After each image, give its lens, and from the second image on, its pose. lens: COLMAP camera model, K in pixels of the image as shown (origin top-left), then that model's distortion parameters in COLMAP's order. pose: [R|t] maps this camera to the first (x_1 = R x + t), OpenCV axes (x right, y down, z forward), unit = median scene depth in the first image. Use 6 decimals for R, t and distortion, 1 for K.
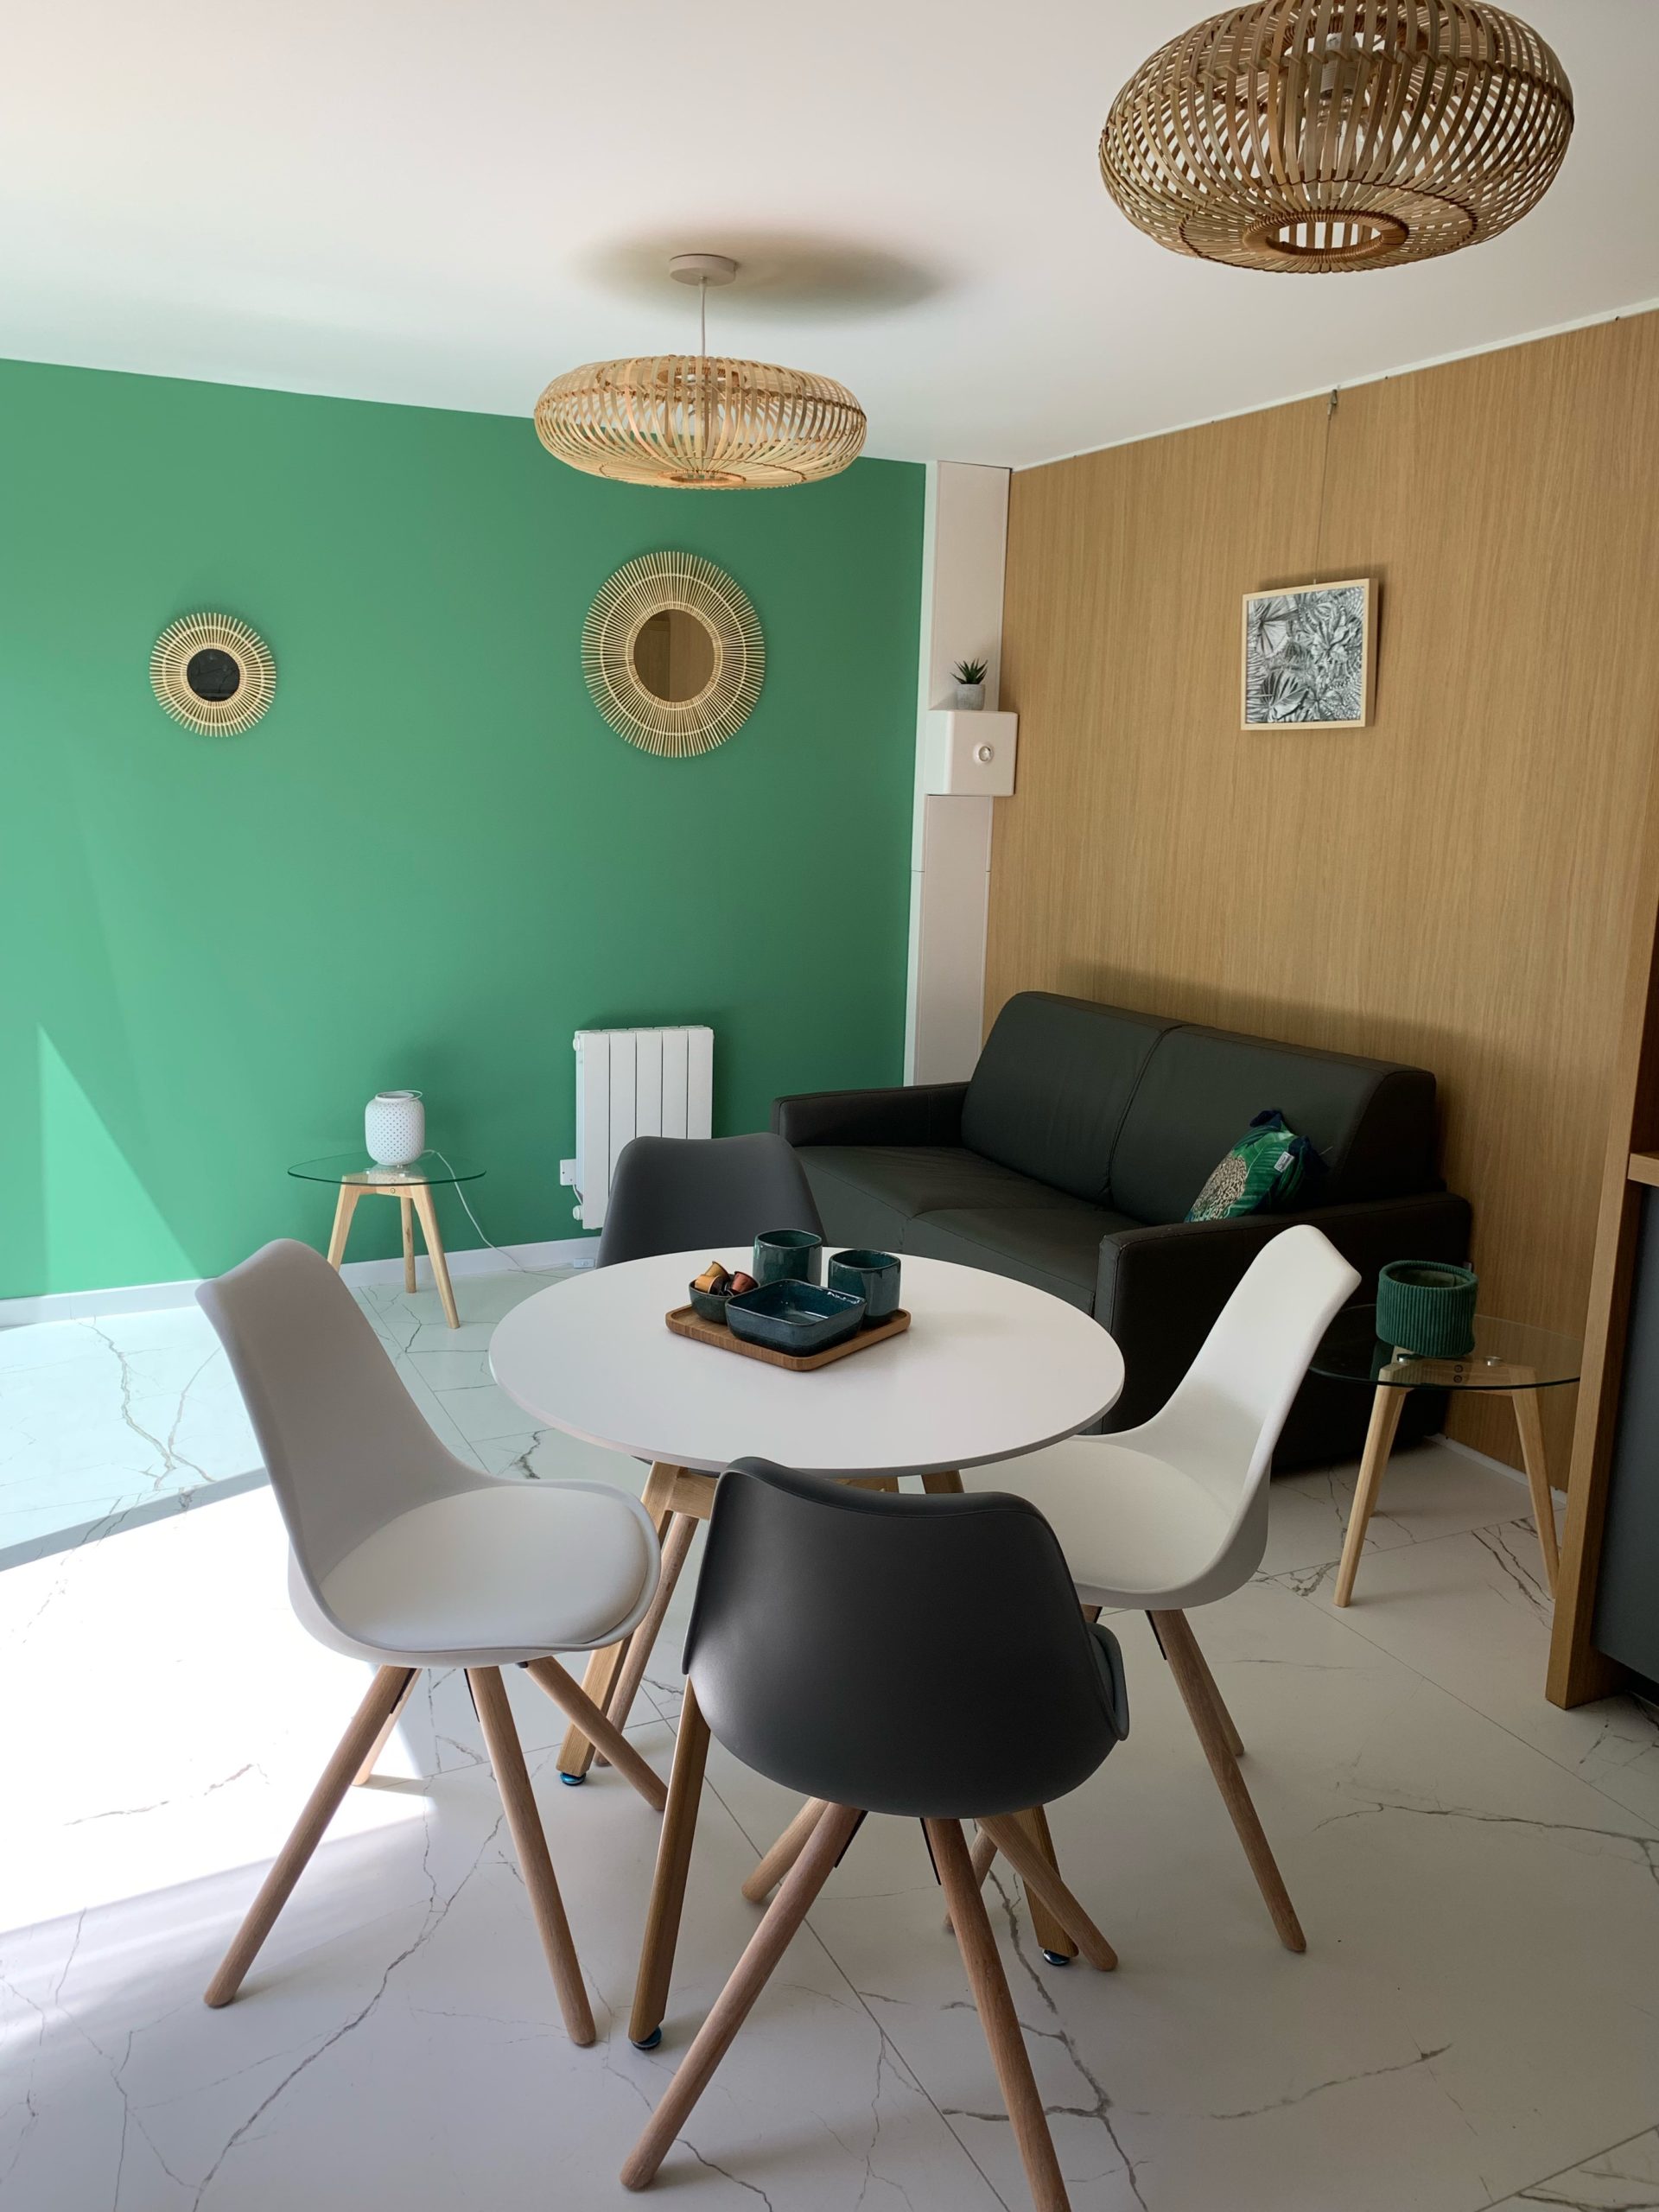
lens RADIAL K [[1699.2, 0, 832.6], [0, 1699.2, 1103.3], [0, 0, 1]] dist [0.029662, -0.042734]
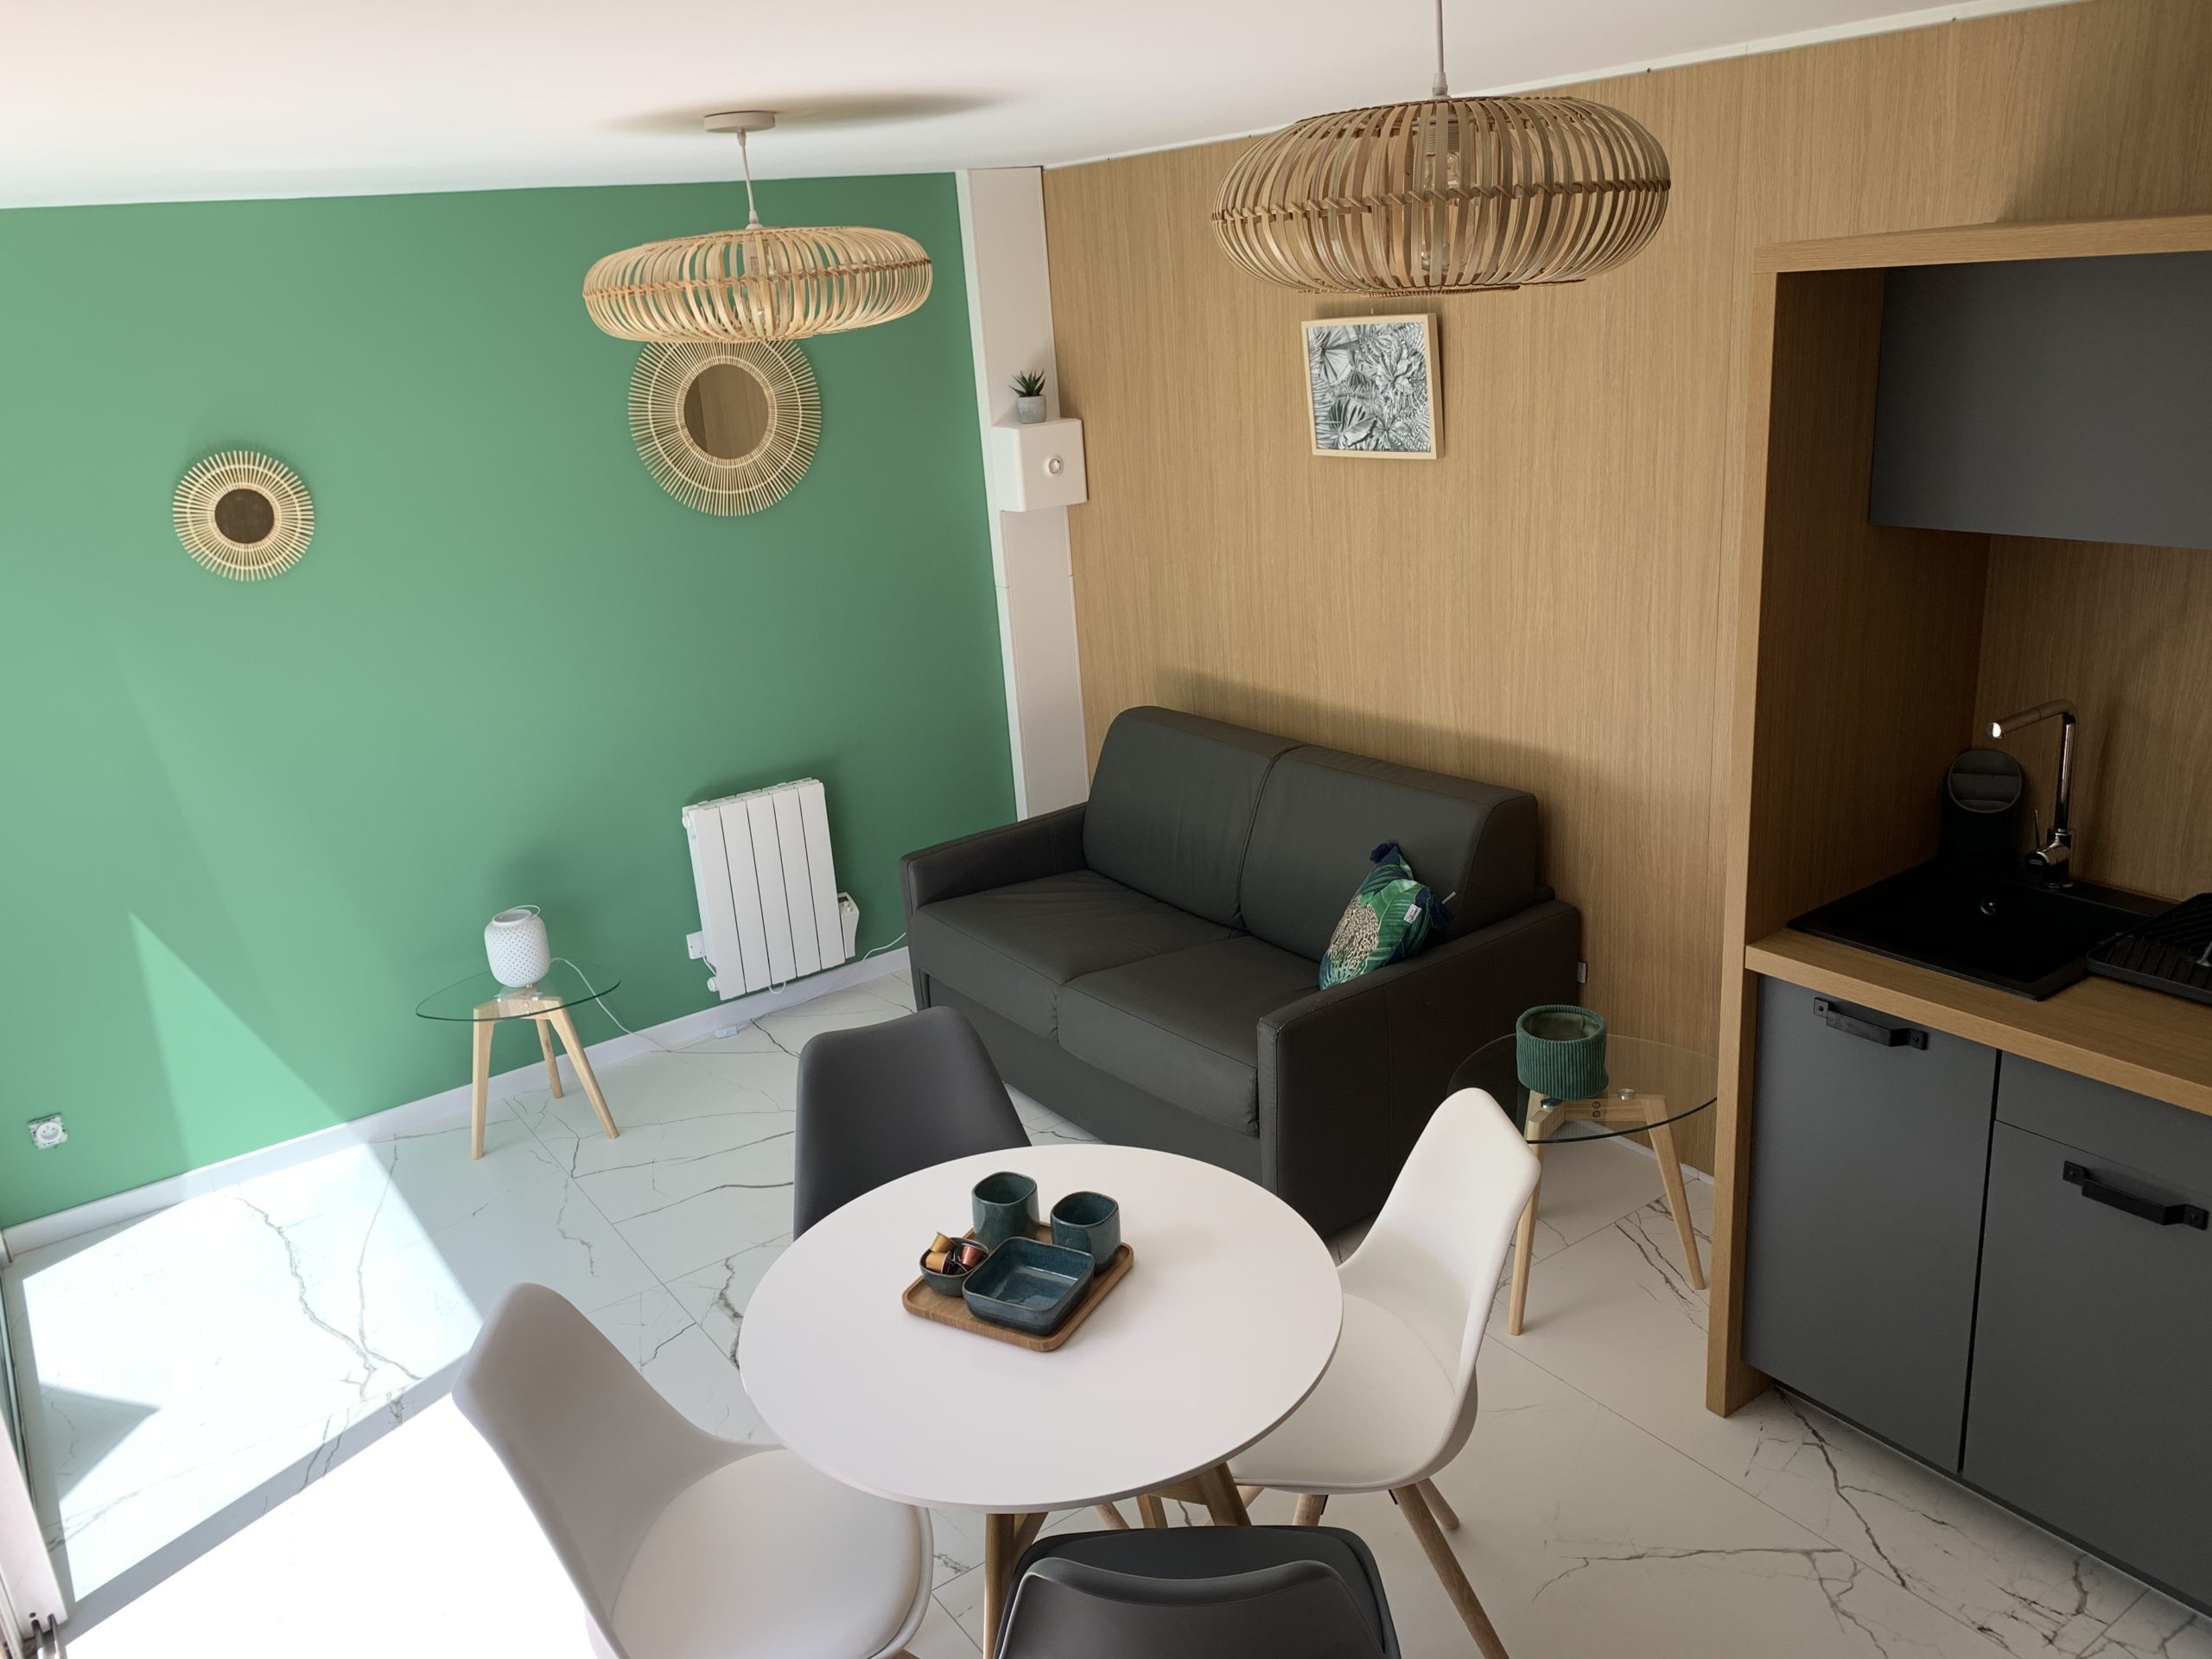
lens RADIAL K [[1699.2, 0, 1100.2], [0, 1699.2, 830.2], [0, 0, 1]] dist [0.029662, -0.042734]
pose [[0.983839, -0.139827, 0.111846, -0.032468], [0.125706, 0.984203, 0.124670, -0.156490], [-0.127511, -0.108596, 0.985874, -0.006285]]
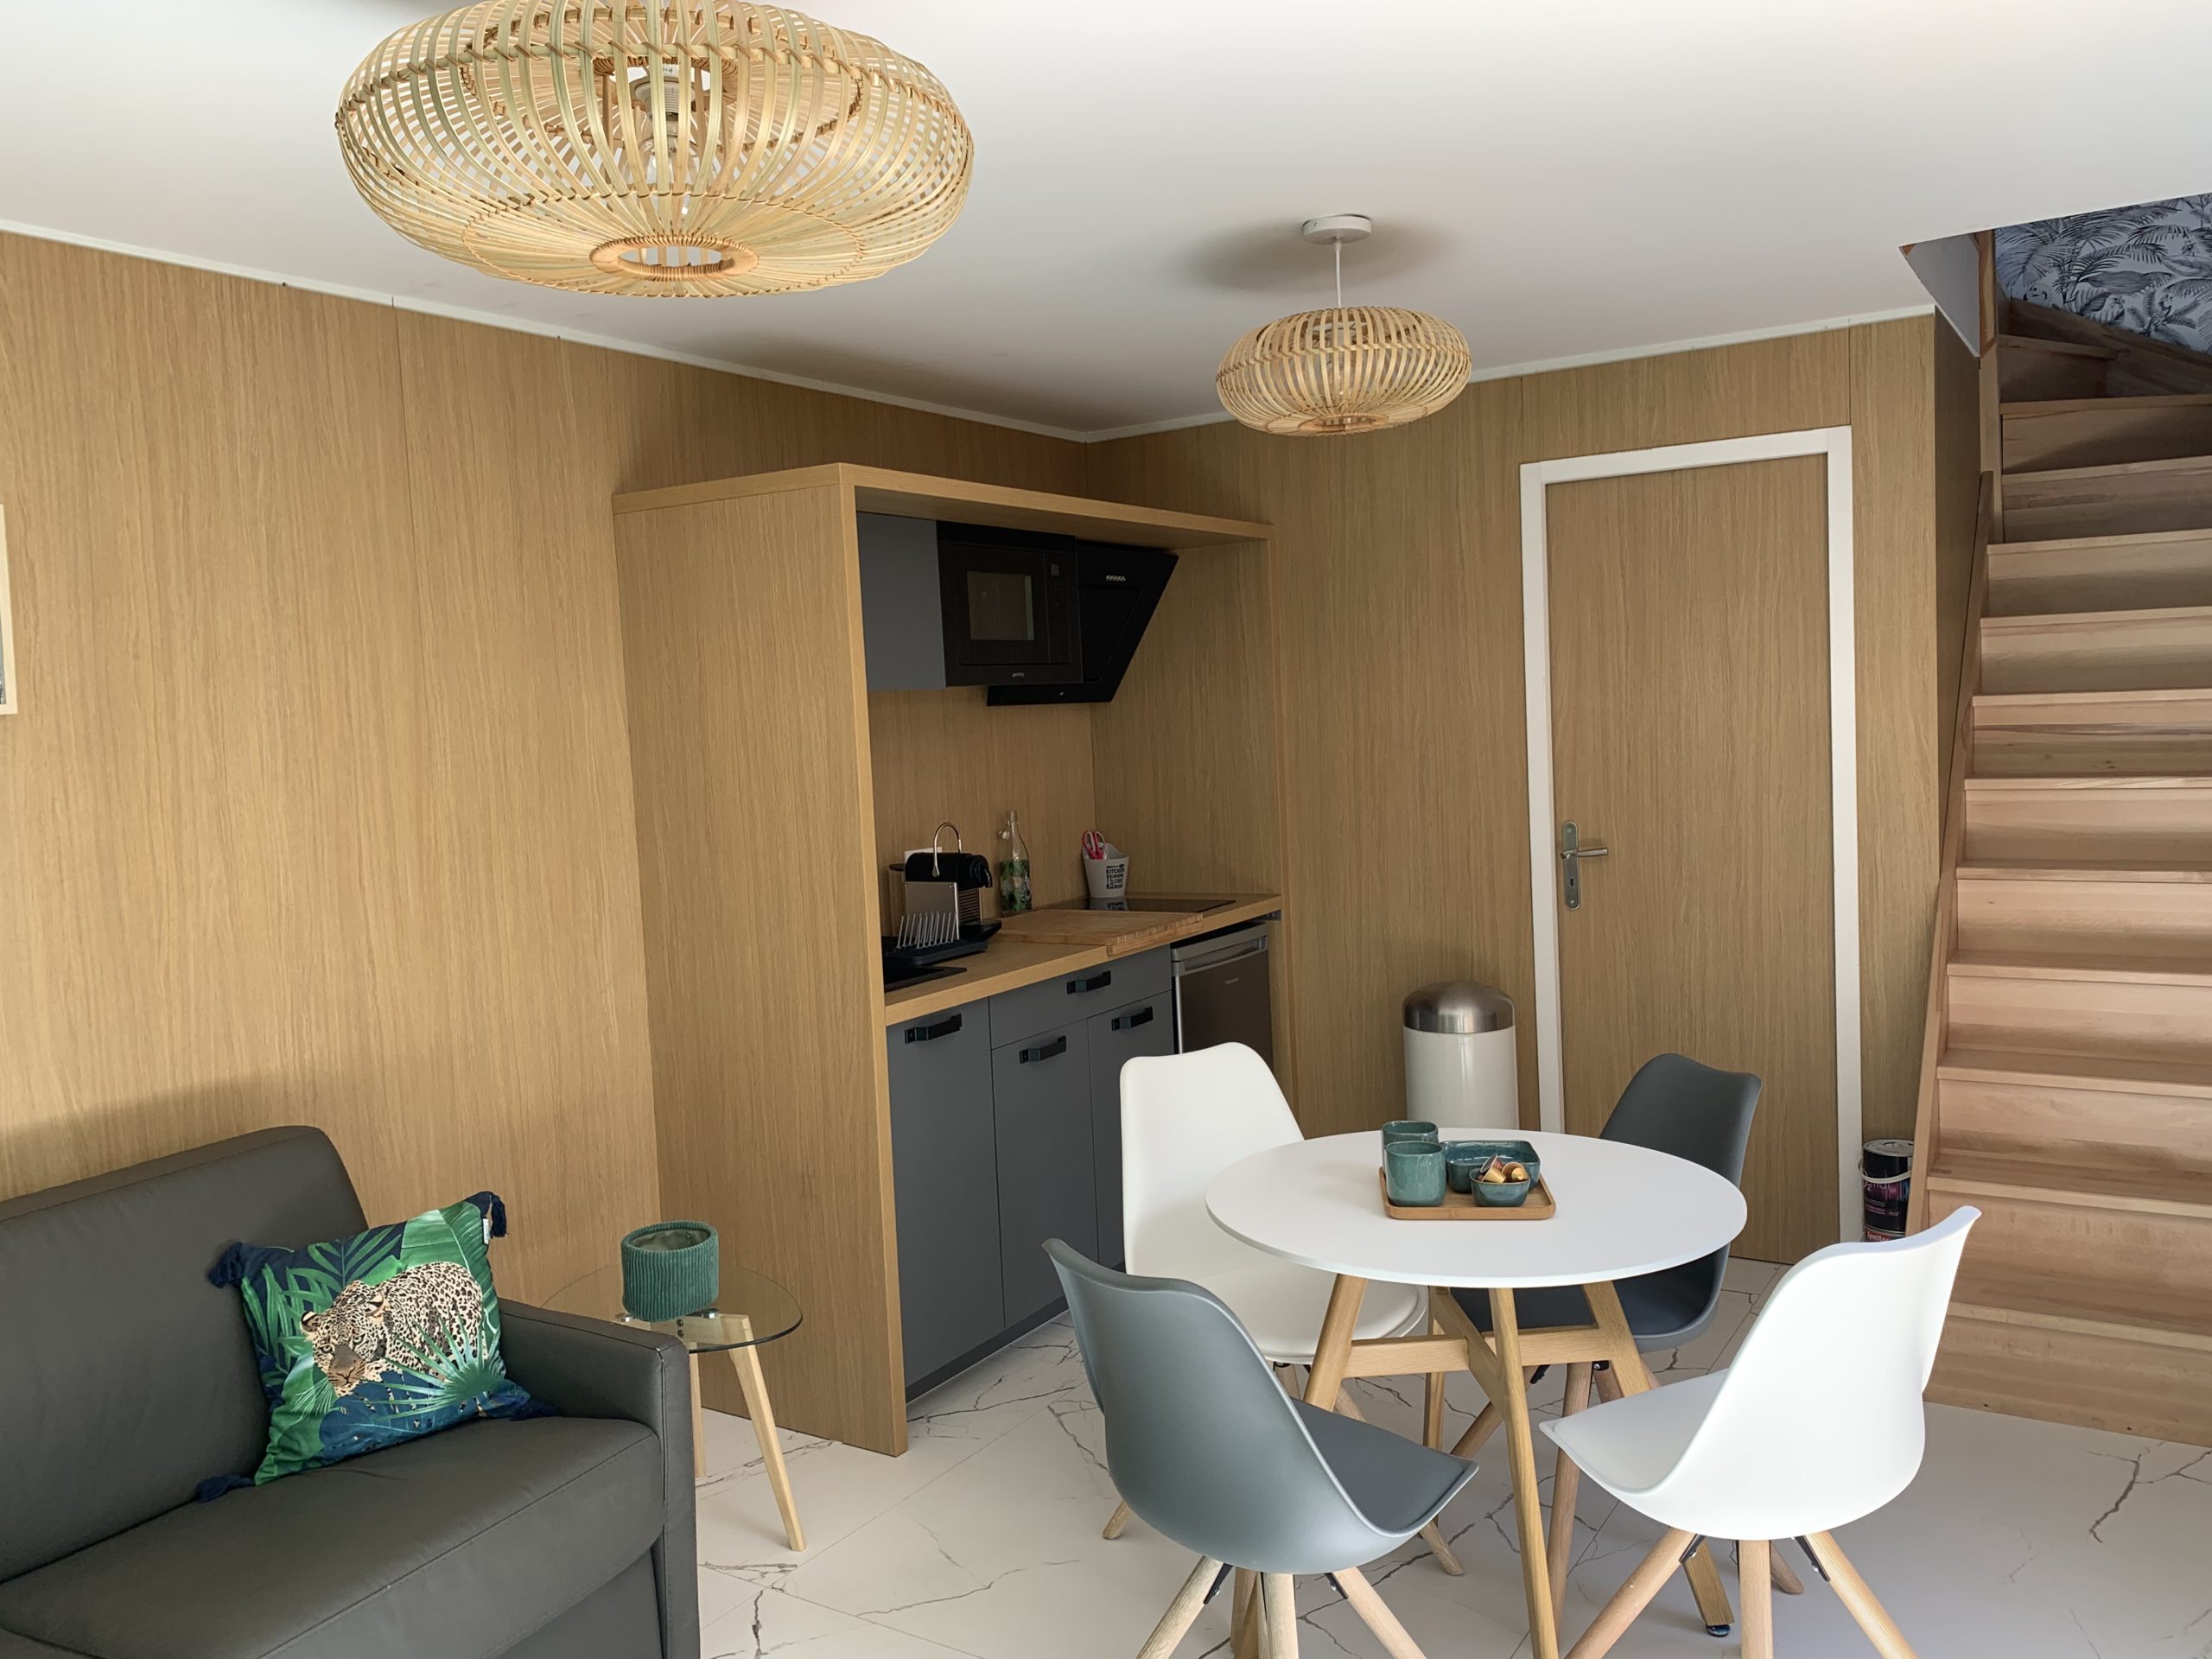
lens RADIAL K [[1699.2, 0, 1124.6], [0, 1699.2, 817.4], [0, 0, 1]] dist [0.029662, -0.042734]
pose [[-0.525423, -0.061323, 0.848628, -0.519062], [0.198044, 0.961190, 0.192075, -0.227802], [-0.827471, 0.268986, -0.492887, 0.996023]]
